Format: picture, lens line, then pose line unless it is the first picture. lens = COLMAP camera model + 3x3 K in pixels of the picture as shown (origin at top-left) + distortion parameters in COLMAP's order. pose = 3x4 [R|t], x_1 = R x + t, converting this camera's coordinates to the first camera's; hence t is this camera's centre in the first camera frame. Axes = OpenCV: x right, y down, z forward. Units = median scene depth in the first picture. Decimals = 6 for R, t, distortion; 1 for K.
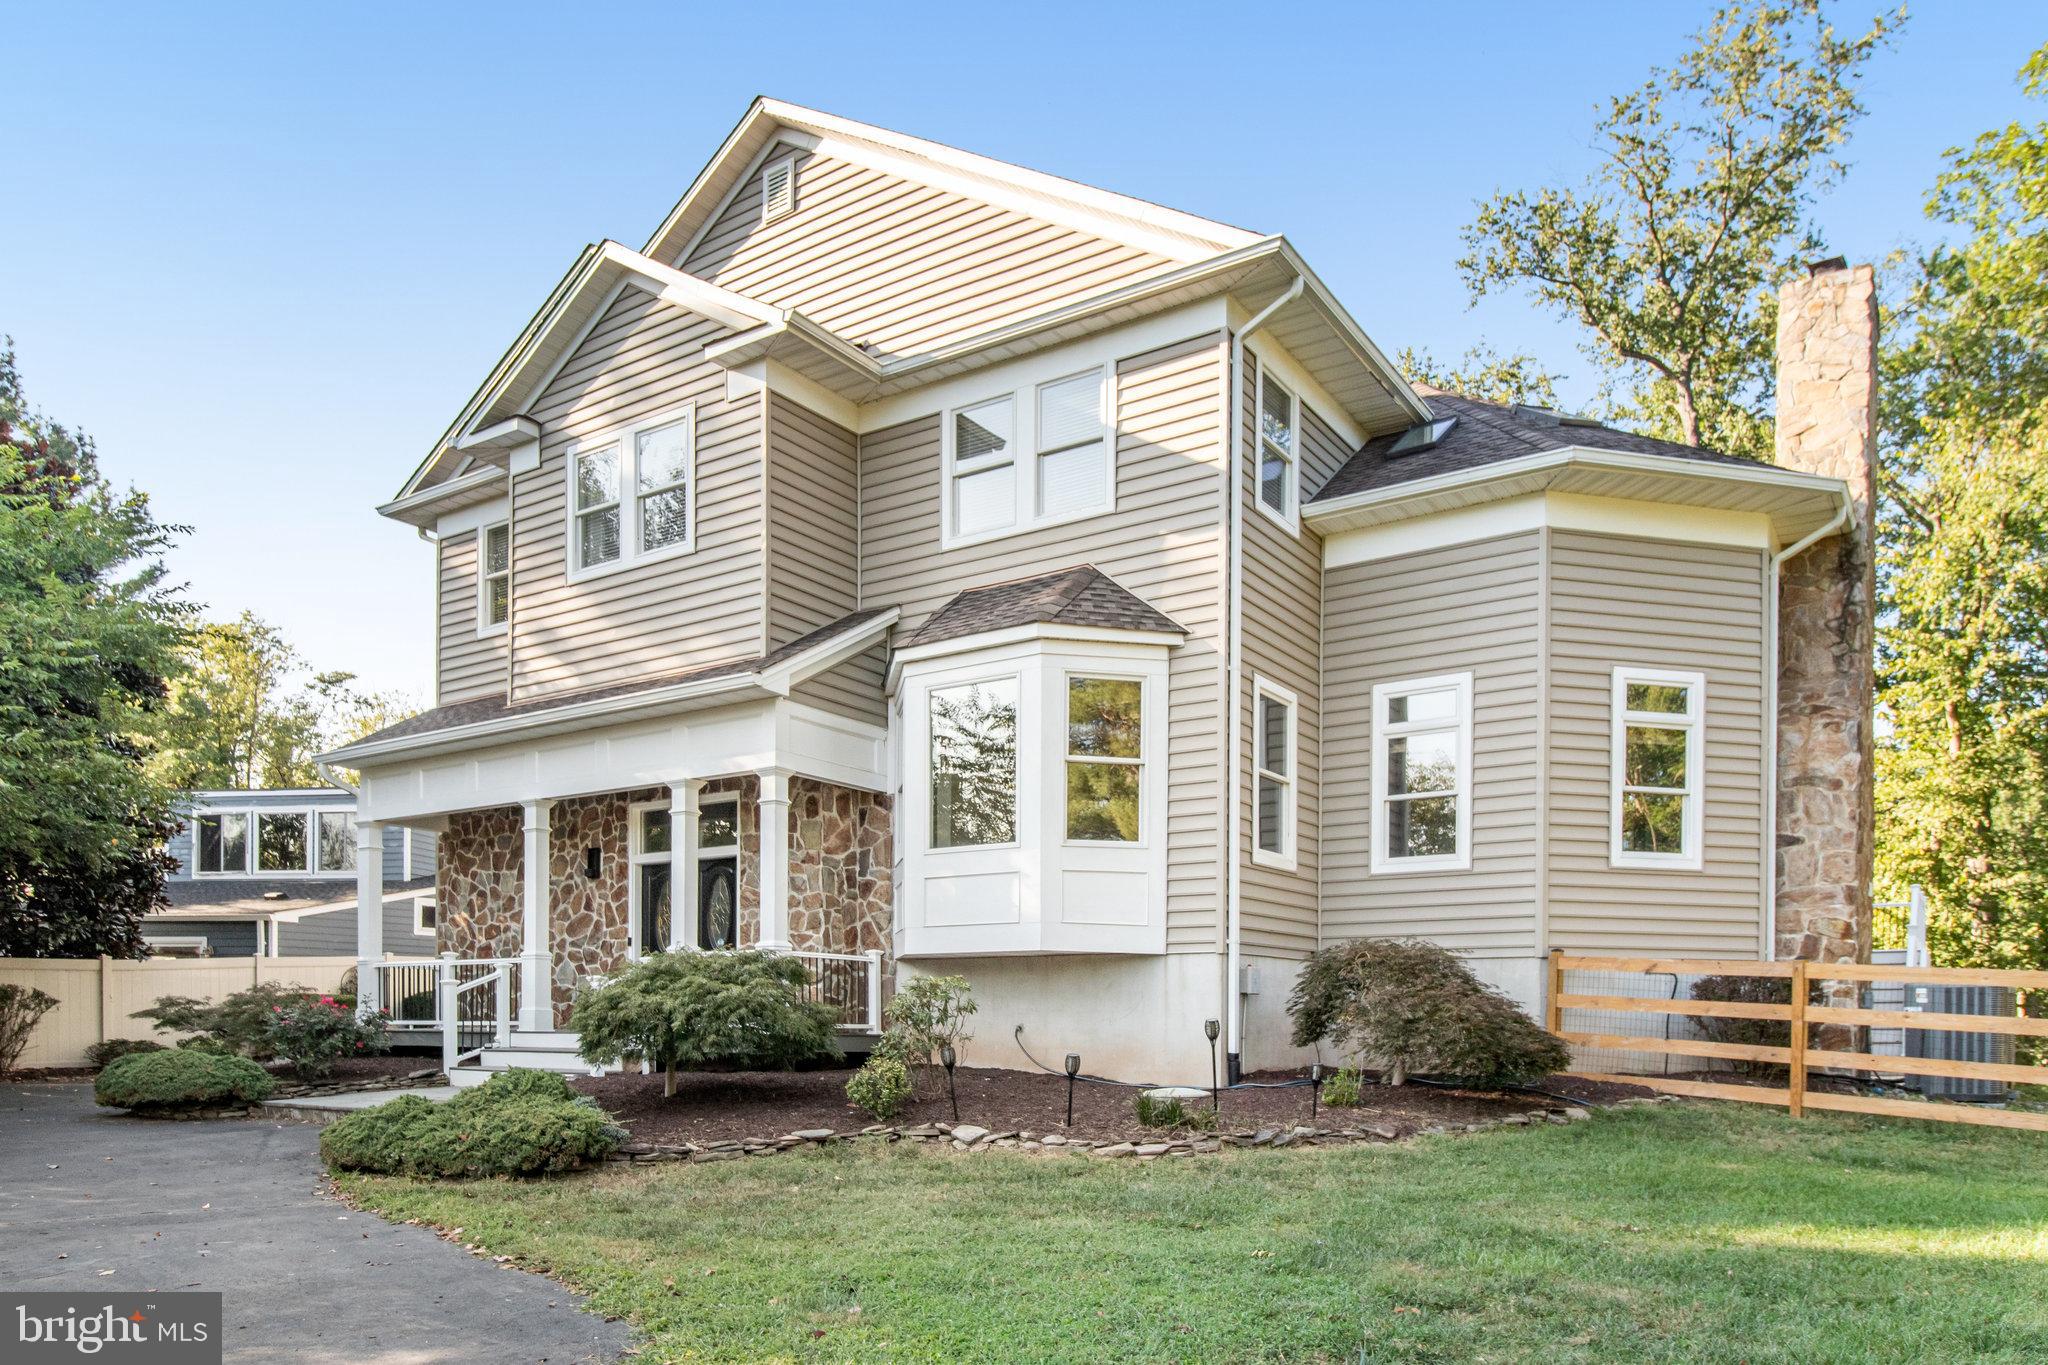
lens RADIAL K [[1451.3, 0, 1061.7], [0, 1451.3, 687.8], [0, 0, 1]] dist [0.002454, 0.001646]
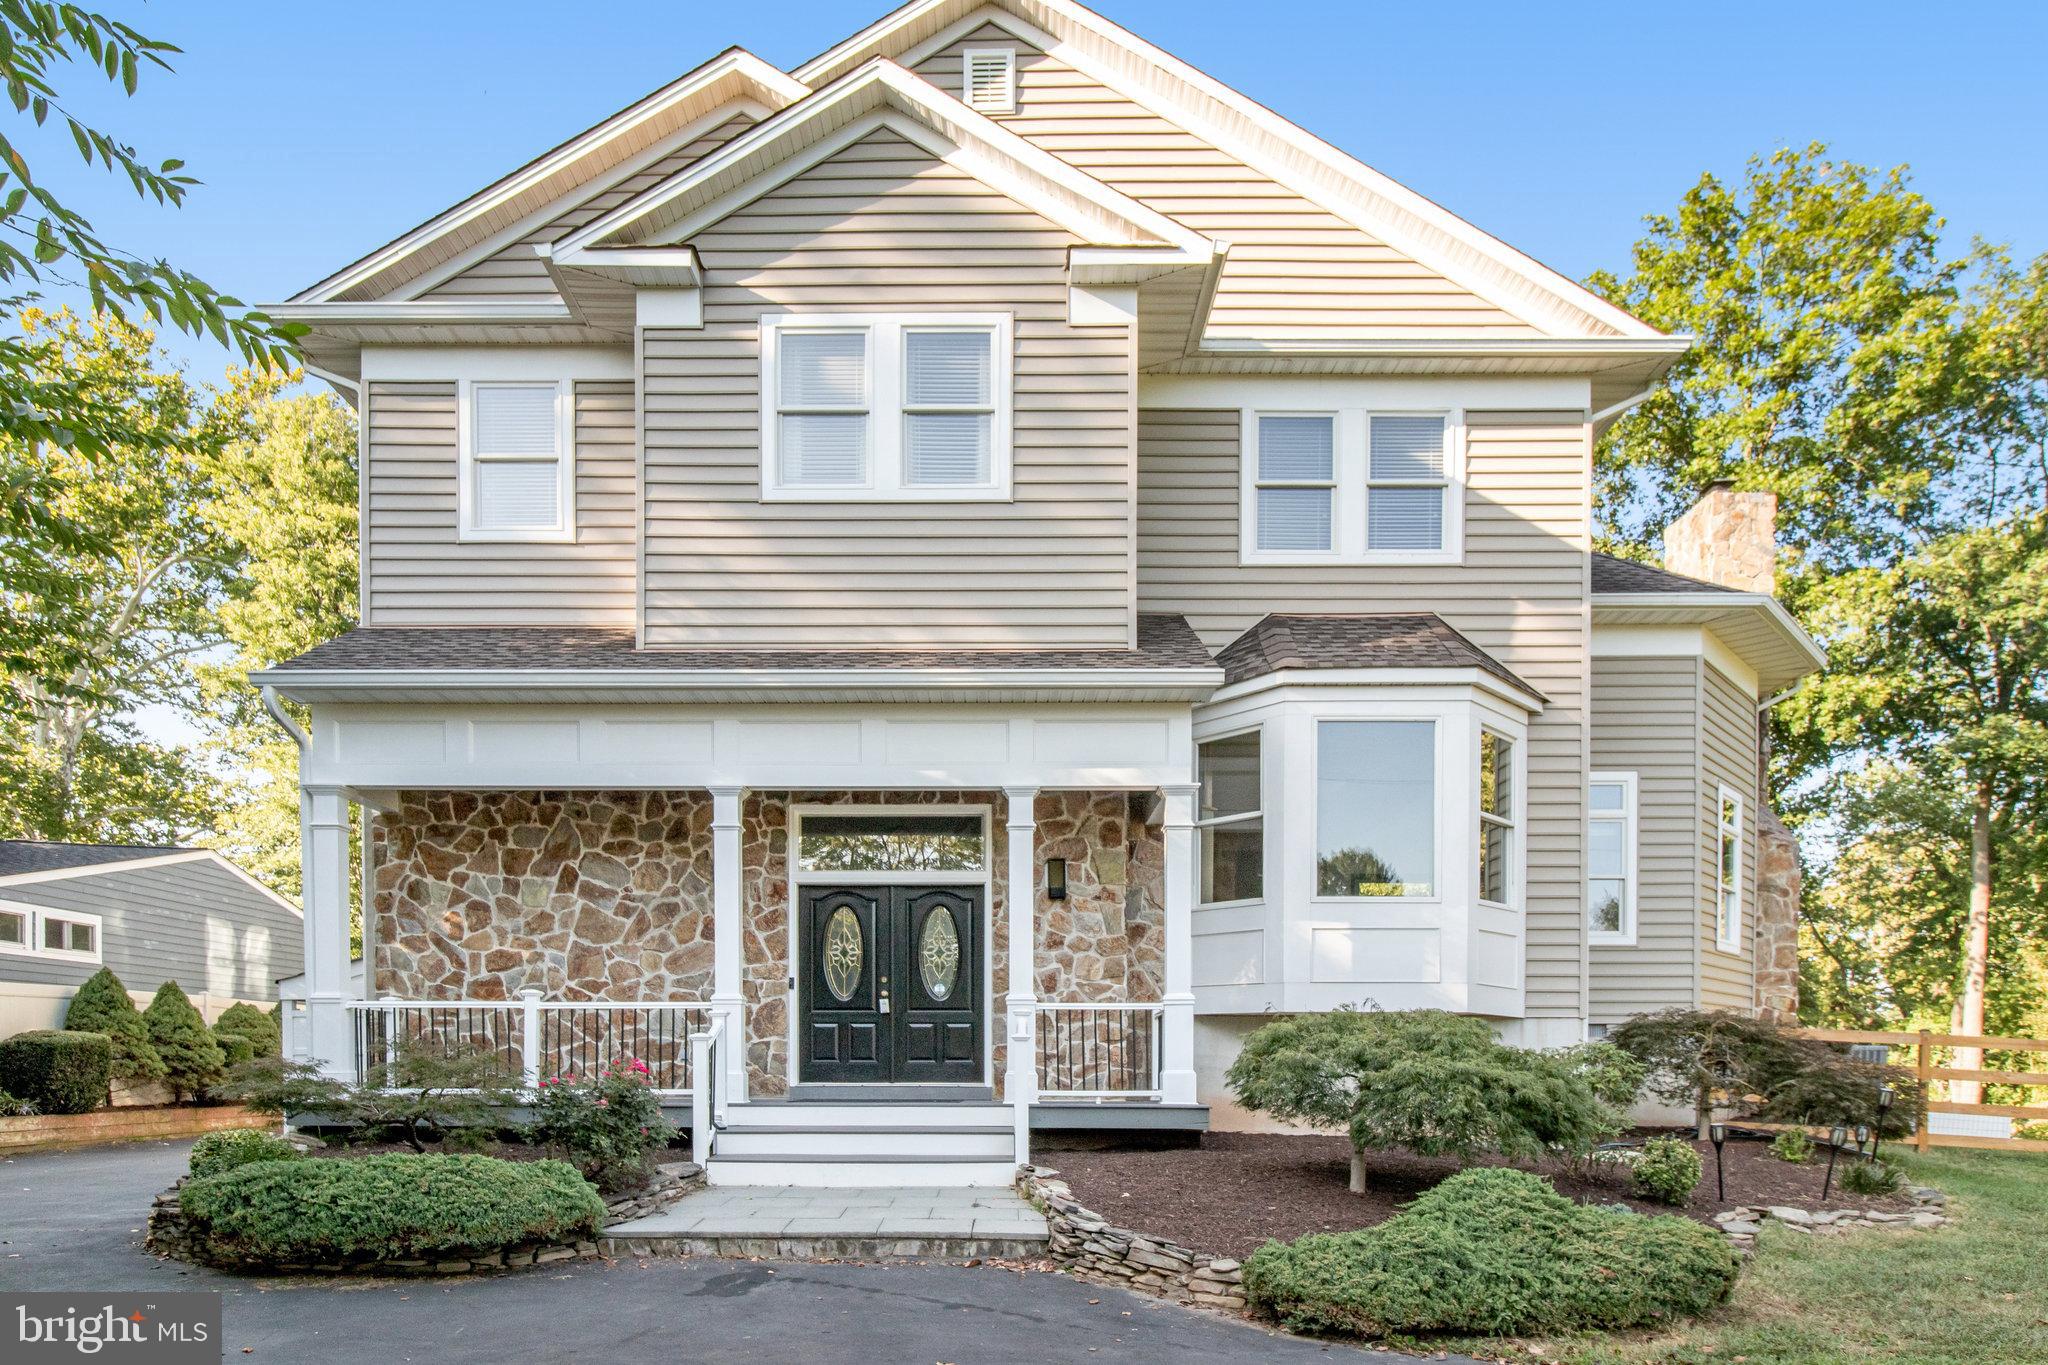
lens RADIAL K [[1311.0, 0, 1113.1], [0, 1311.0, 821.1], [0, 0, 1]] dist [-0.001941, -0.003132]
pose [[0.821877, 0.099201, 0.560961, -0.618721], [-0.127304, 0.991801, 0.011124, 0.067754], [-0.555259, -0.080555, 0.827767, 0.379246]]
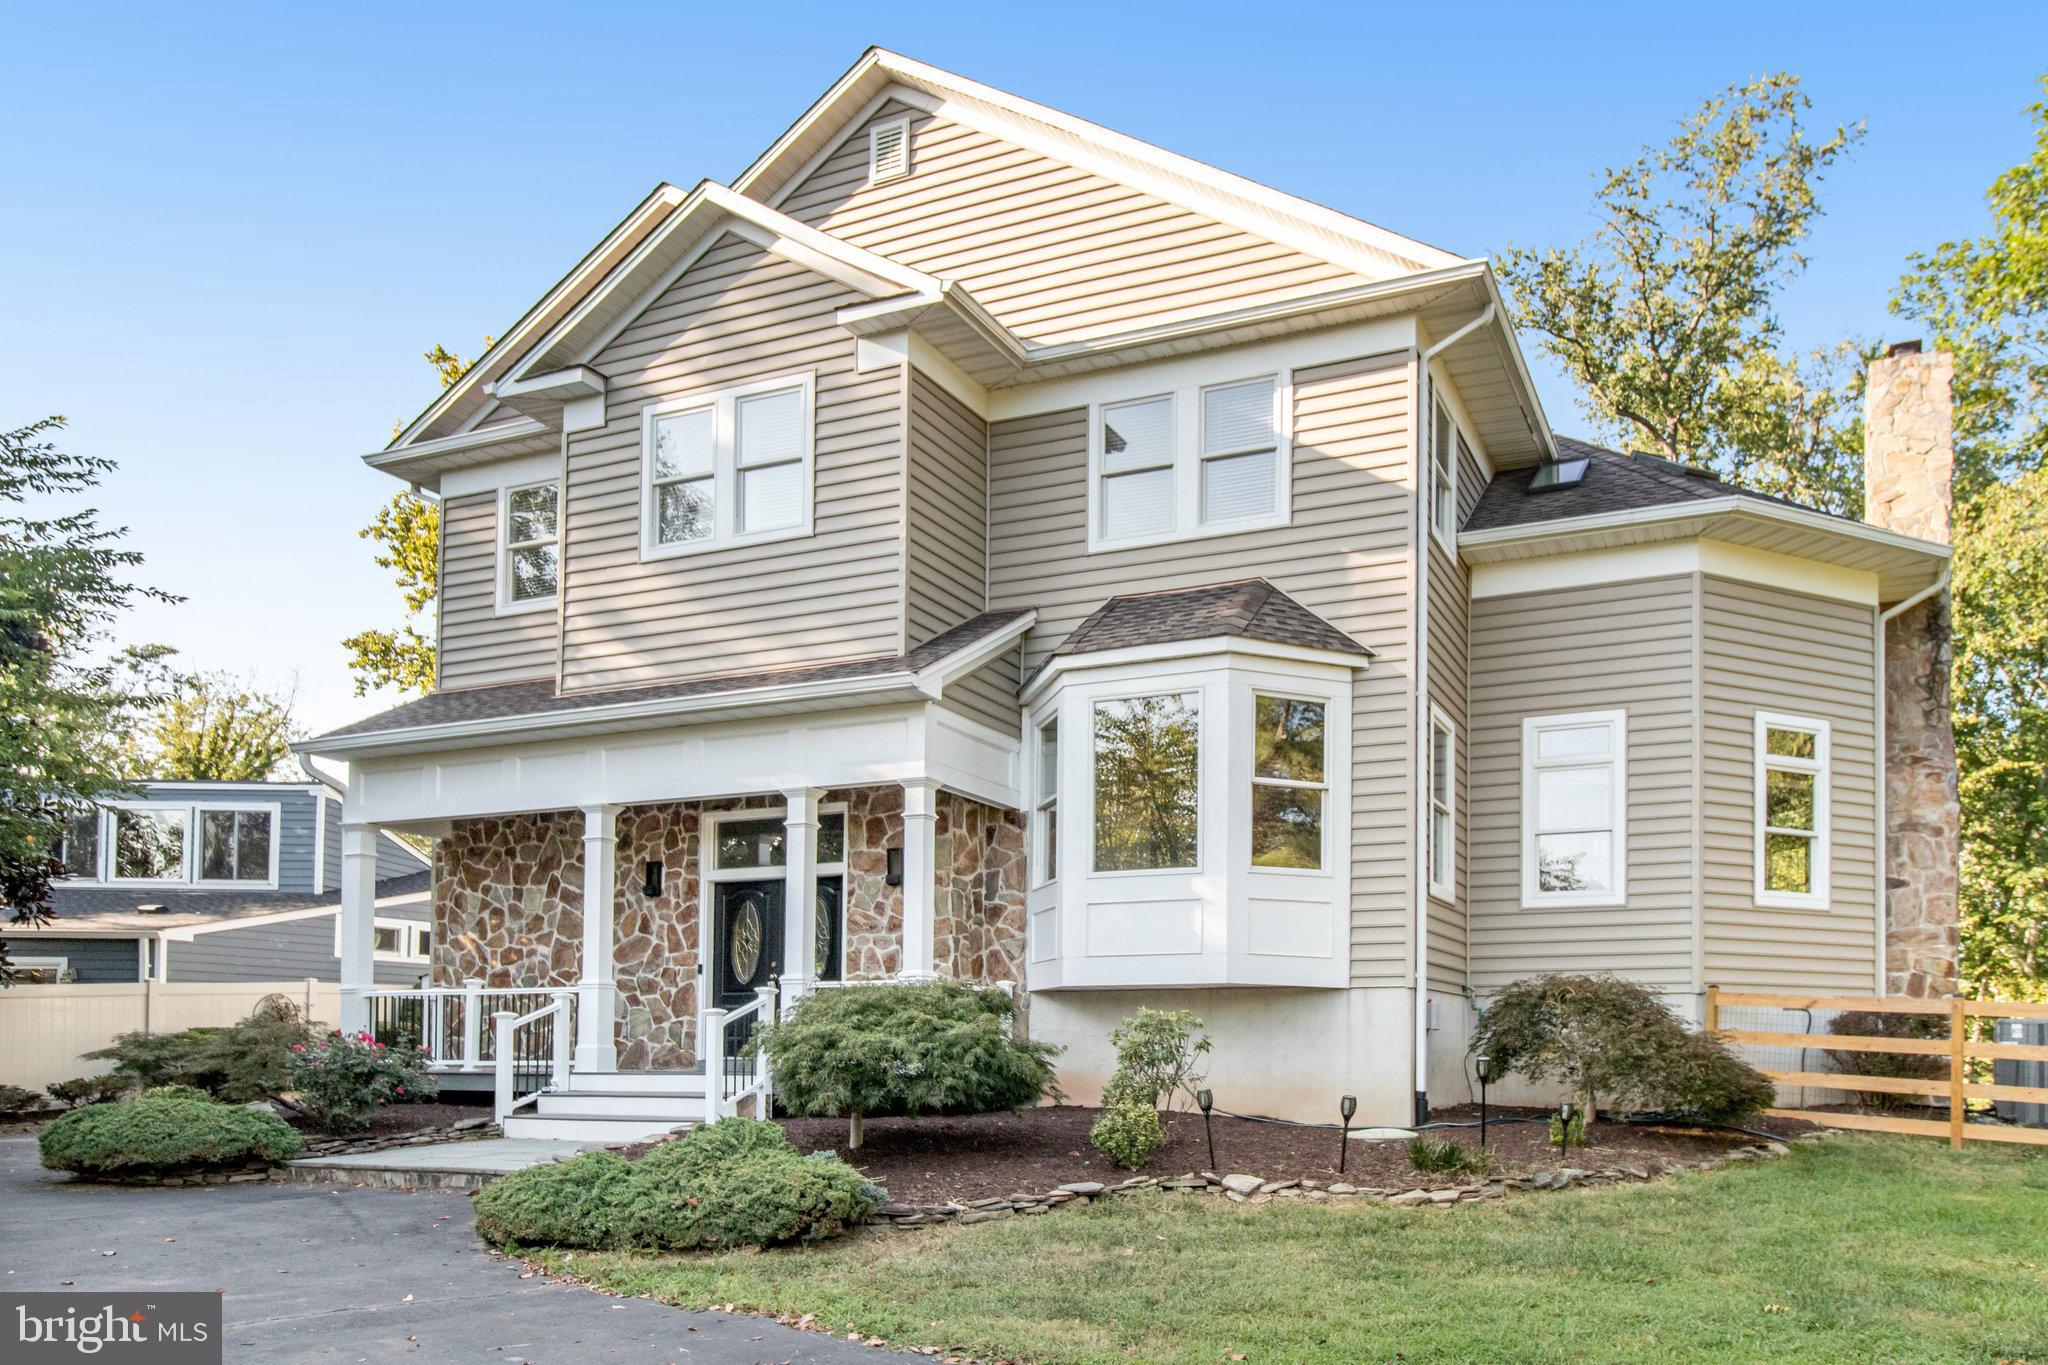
lens RADIAL K [[1469.3, 0, 1242.7], [0, 1469.3, 681.4], [0, 0, 1]] dist [0.002272, 0.002118]
pose [[0.974364, 0.051794, 0.218936, -0.197624], [-0.047180, 0.998541, -0.026252, 0.008807], [-0.219977, 0.015250, 0.975386, 0.057367]]
